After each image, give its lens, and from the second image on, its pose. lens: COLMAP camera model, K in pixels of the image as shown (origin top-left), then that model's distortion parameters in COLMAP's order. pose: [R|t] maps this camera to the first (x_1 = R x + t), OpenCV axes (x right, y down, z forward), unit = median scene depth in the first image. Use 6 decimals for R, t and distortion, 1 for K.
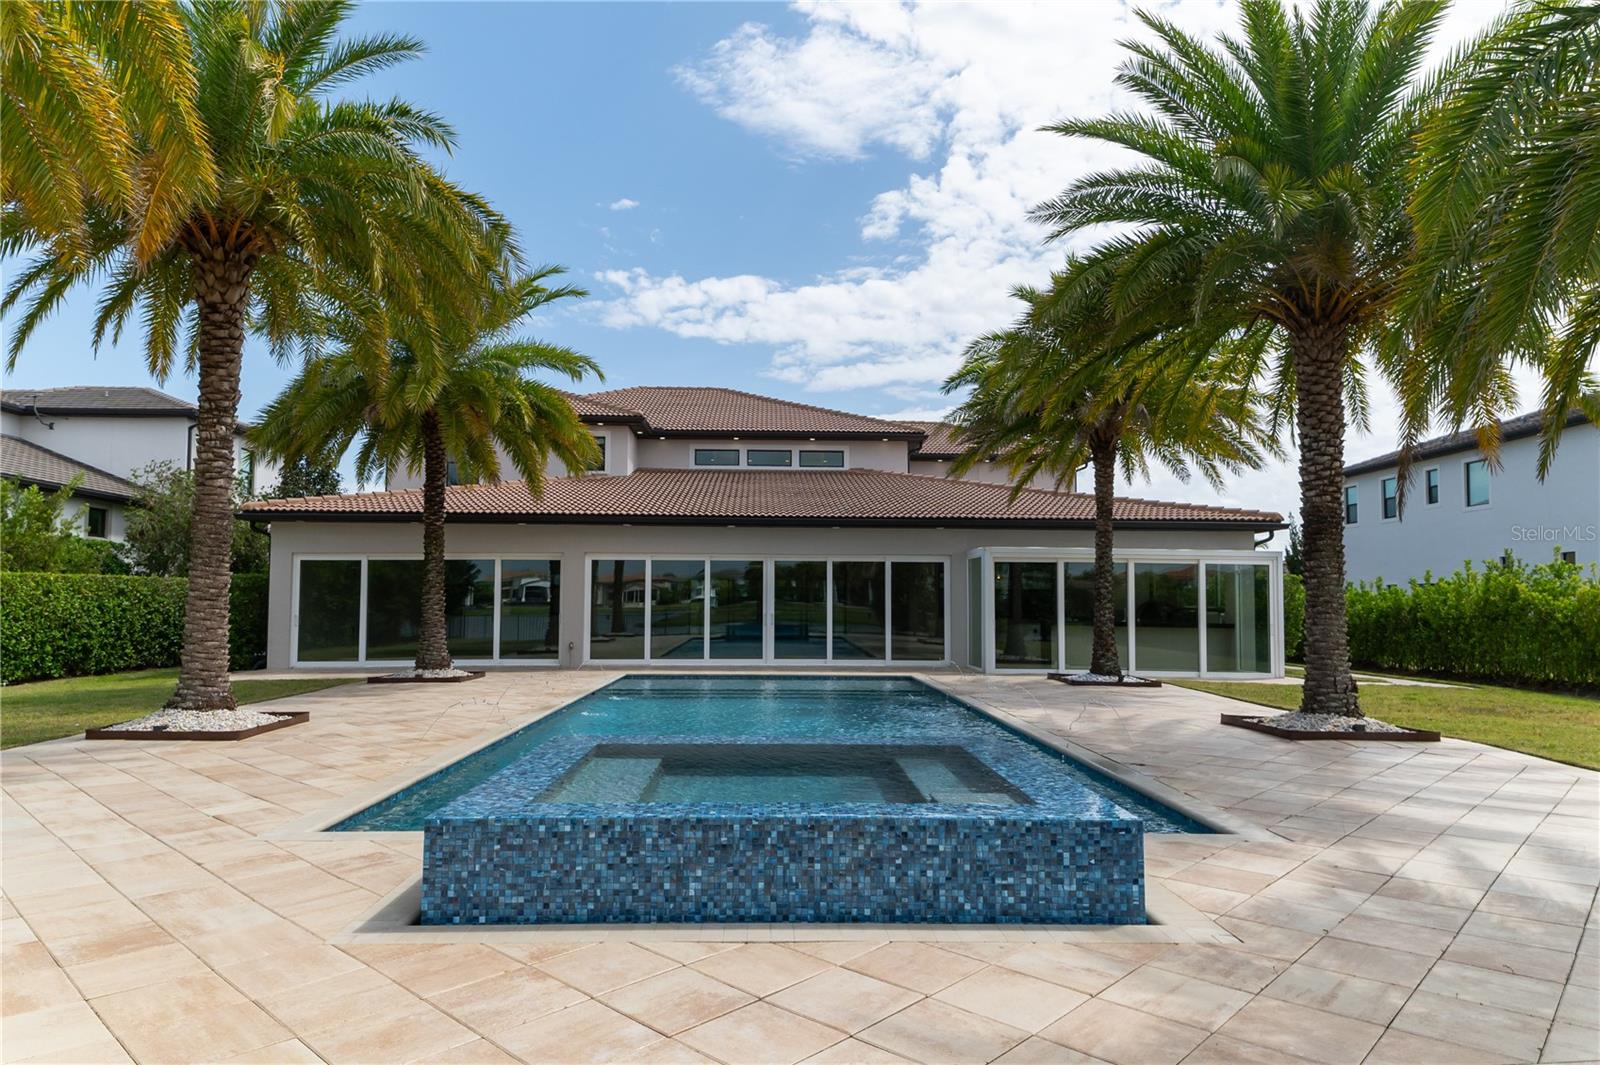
lens RADIAL K [[958.8, 0, 816.1], [0, 958.8, 534.9], [0, 0, 1]] dist [0.042105, -0.041411]
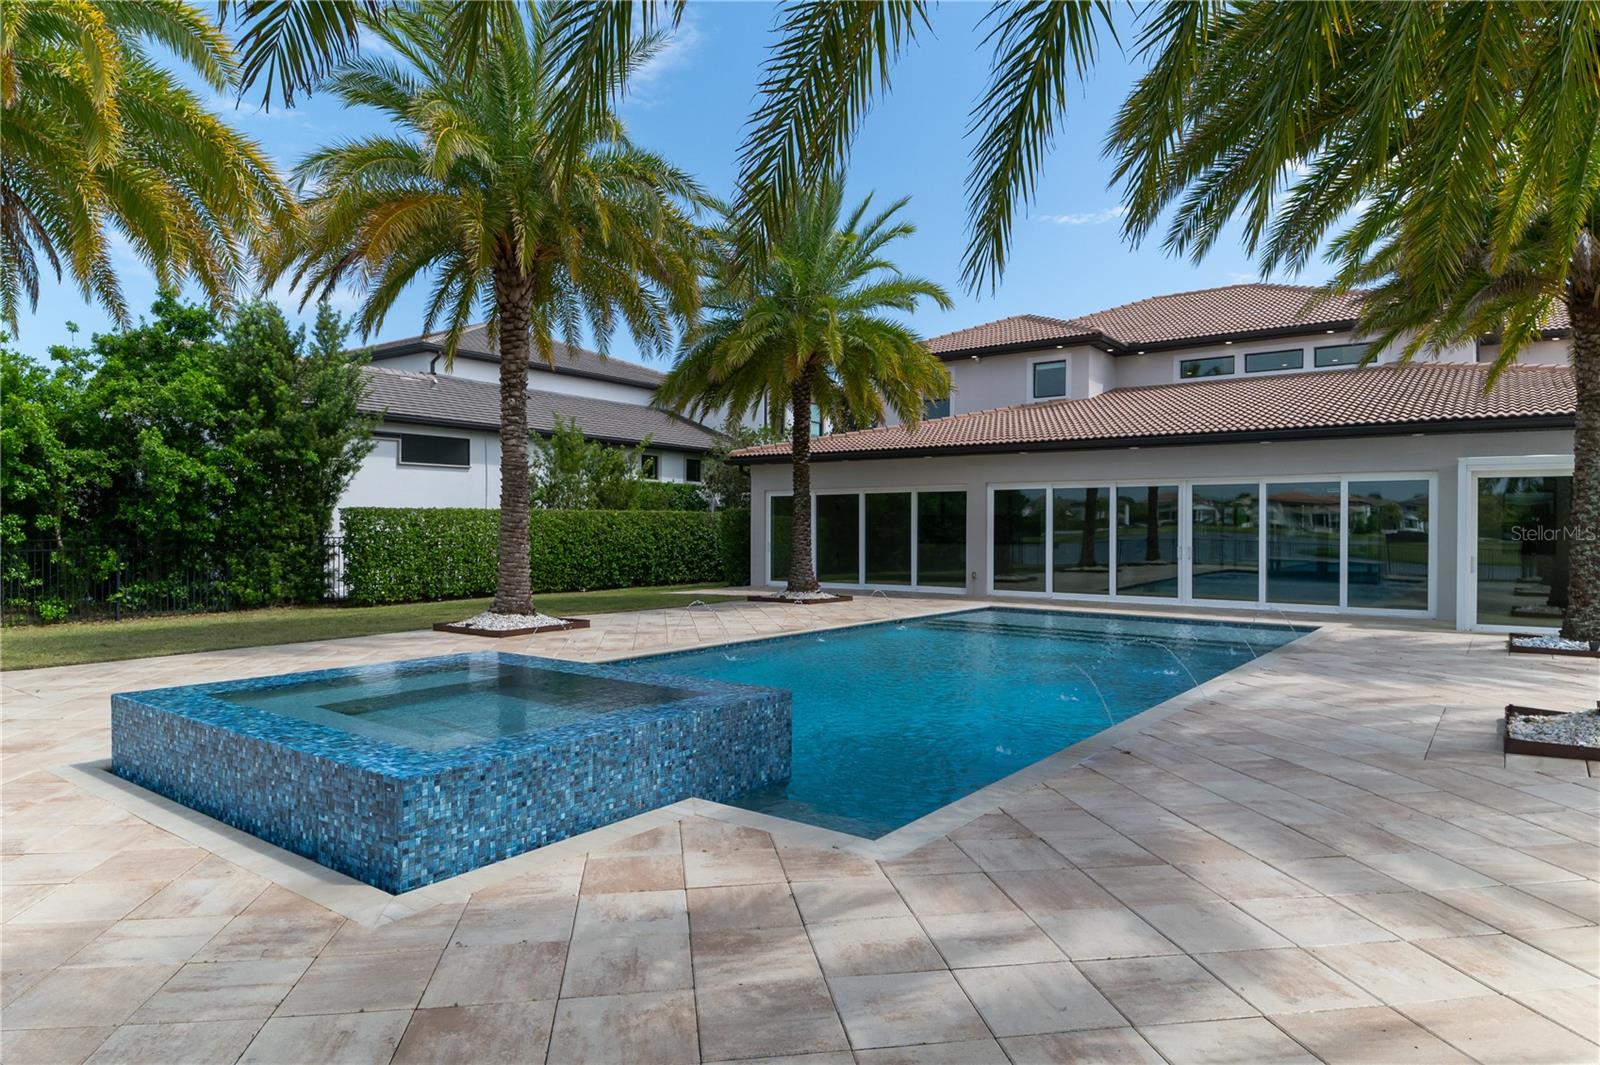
lens RADIAL K [[958.8, 0, 828.3], [0, 958.8, 541.2], [0, 0, 1]] dist [0.042105, -0.041411]
pose [[0.786742, 0.006529, -0.617248, 0.262949], [0.044537, 0.996738, 0.067310, 0.004968], [0.615674, -0.080445, 0.783884, 0.116799]]
